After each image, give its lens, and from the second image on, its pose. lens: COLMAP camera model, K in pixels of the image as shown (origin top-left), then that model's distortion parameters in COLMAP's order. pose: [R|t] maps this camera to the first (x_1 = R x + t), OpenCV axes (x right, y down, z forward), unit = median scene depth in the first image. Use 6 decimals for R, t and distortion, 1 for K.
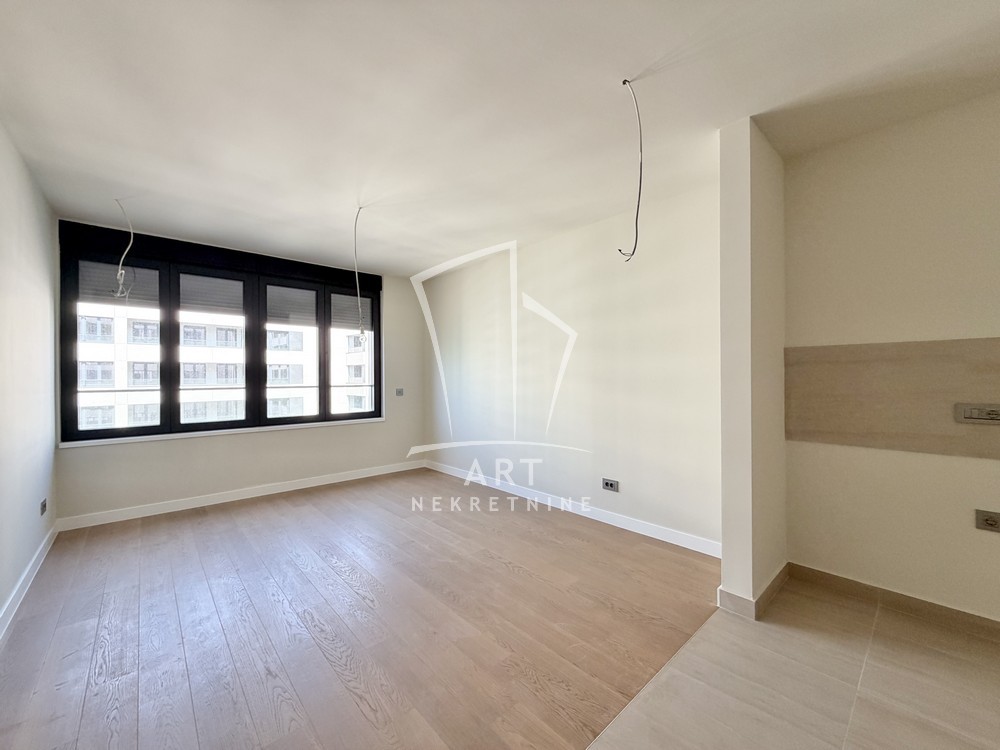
lens RADIAL K [[397.8, 0, 493.3], [0, 397.8, 378.2], [0, 0, 1]] dist [-0.003993, 0.000053]
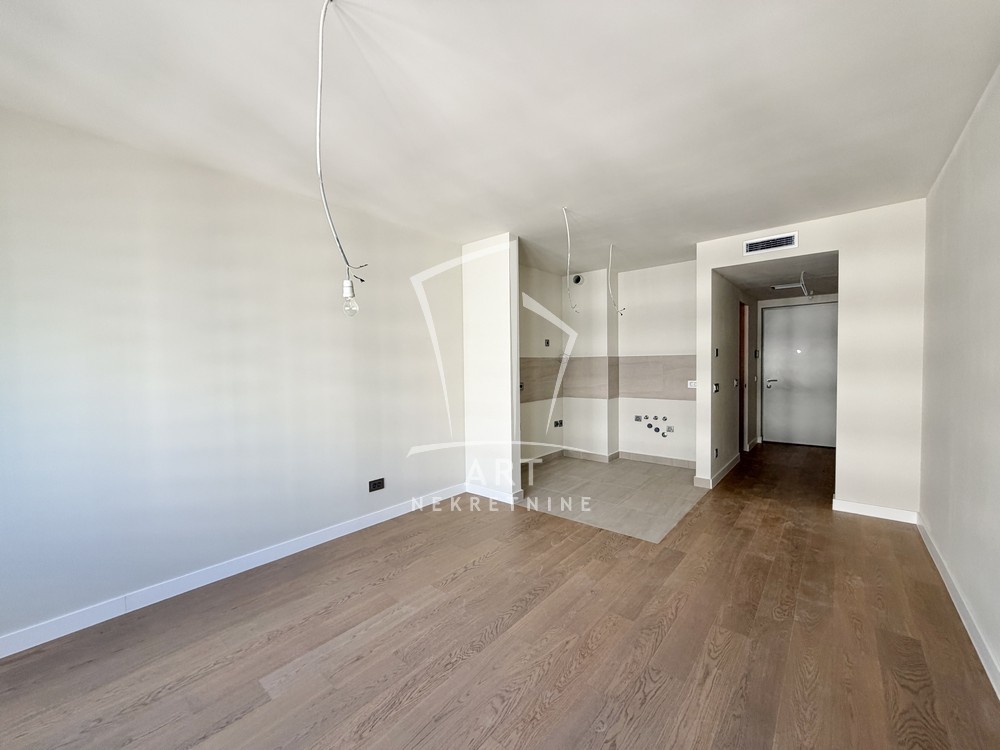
lens RADIAL K [[397.8, 0, 499.9], [0, 397.8, 376.3], [0, 0, 1]] dist [-0.003993, 0.000053]
pose [[-0.141091, -0.023328, 0.989722, -0.652124], [0.021444, 0.999416, 0.026614, -0.023211], [-0.989764, 0.024978, -0.140508, 0.727830]]
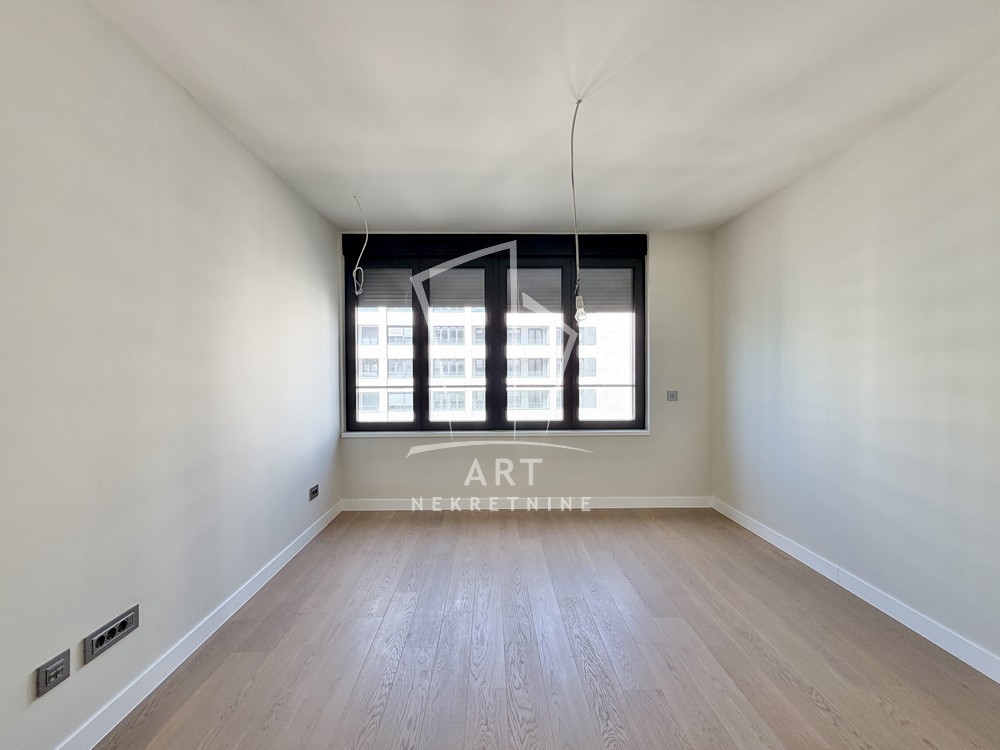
lens RADIAL K [[397.8, 0, 493.3], [0, 397.8, 376.8], [0, 0, 1]] dist [-0.003993, 0.000053]
pose [[0.757194, 0.011232, -0.653094, -0.024718], [-0.001210, 0.999875, 0.015794, -0.013036], [0.653189, -0.011169, 0.757112, 0.366363]]
